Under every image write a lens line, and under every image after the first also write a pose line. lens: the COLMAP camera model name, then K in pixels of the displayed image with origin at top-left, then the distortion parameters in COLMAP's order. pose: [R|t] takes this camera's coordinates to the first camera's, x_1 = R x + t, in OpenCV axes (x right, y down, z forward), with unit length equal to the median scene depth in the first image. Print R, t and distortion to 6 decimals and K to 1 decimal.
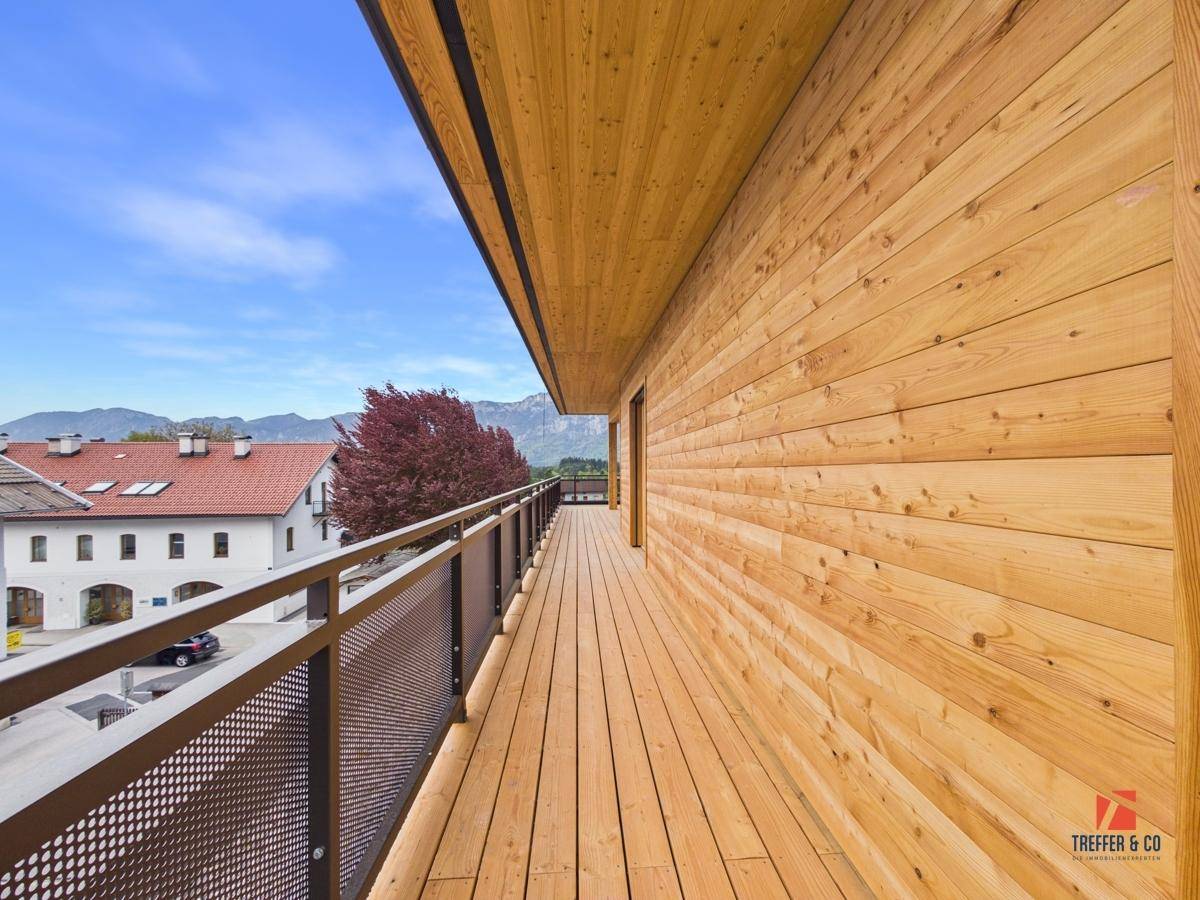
lens RADIAL K [[480.9, 0, 600.6], [0, 480.9, 472.5], [0, 0, 1]] dist [0.002089, -0.000113]
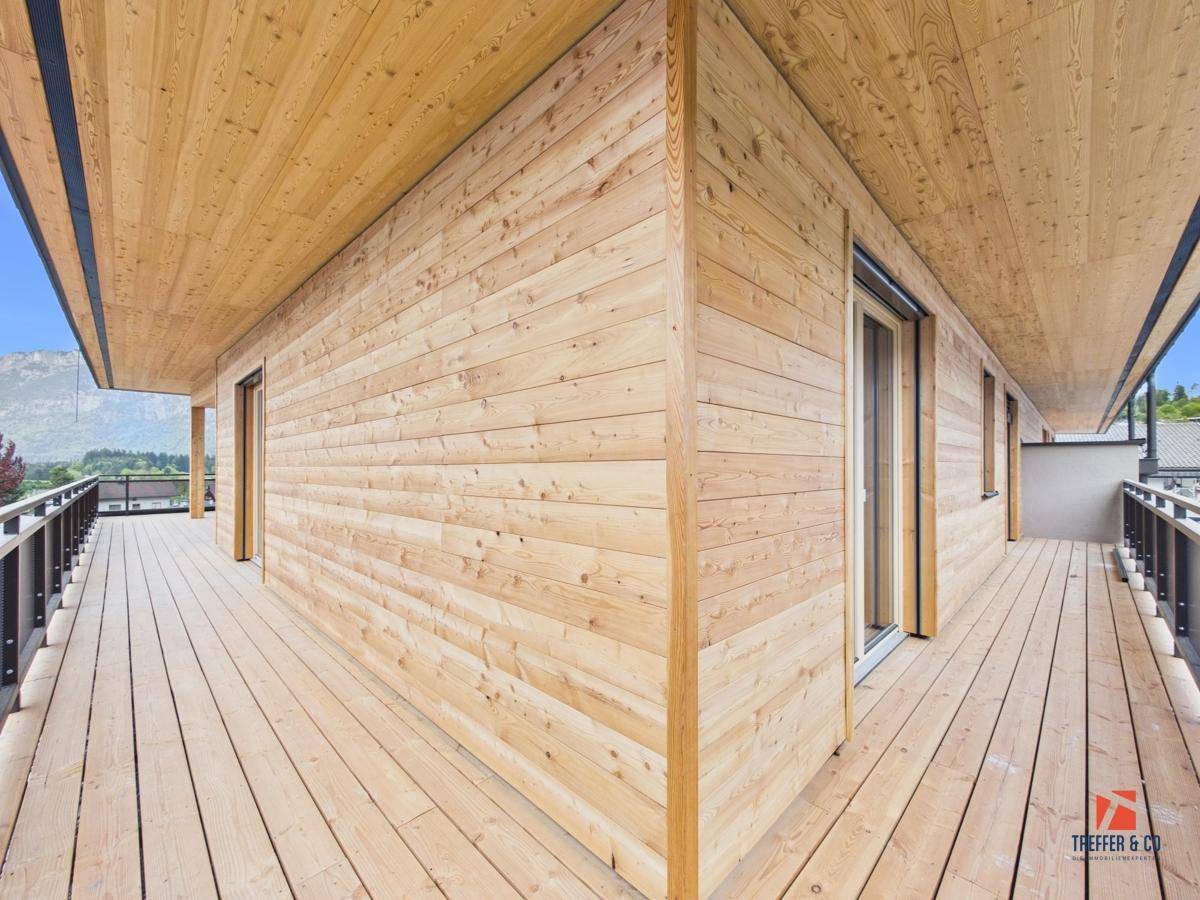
lens RADIAL K [[480.9, 0, 598.5], [0, 480.9, 471.0], [0, 0, 1]] dist [0.002089, -0.000113]
pose [[0.743641, -0.000418, 0.668580, -0.132181], [0.000161, 1.000000, 0.000447, 0.002826], [-0.668580, -0.000224, 0.743641, -0.109762]]
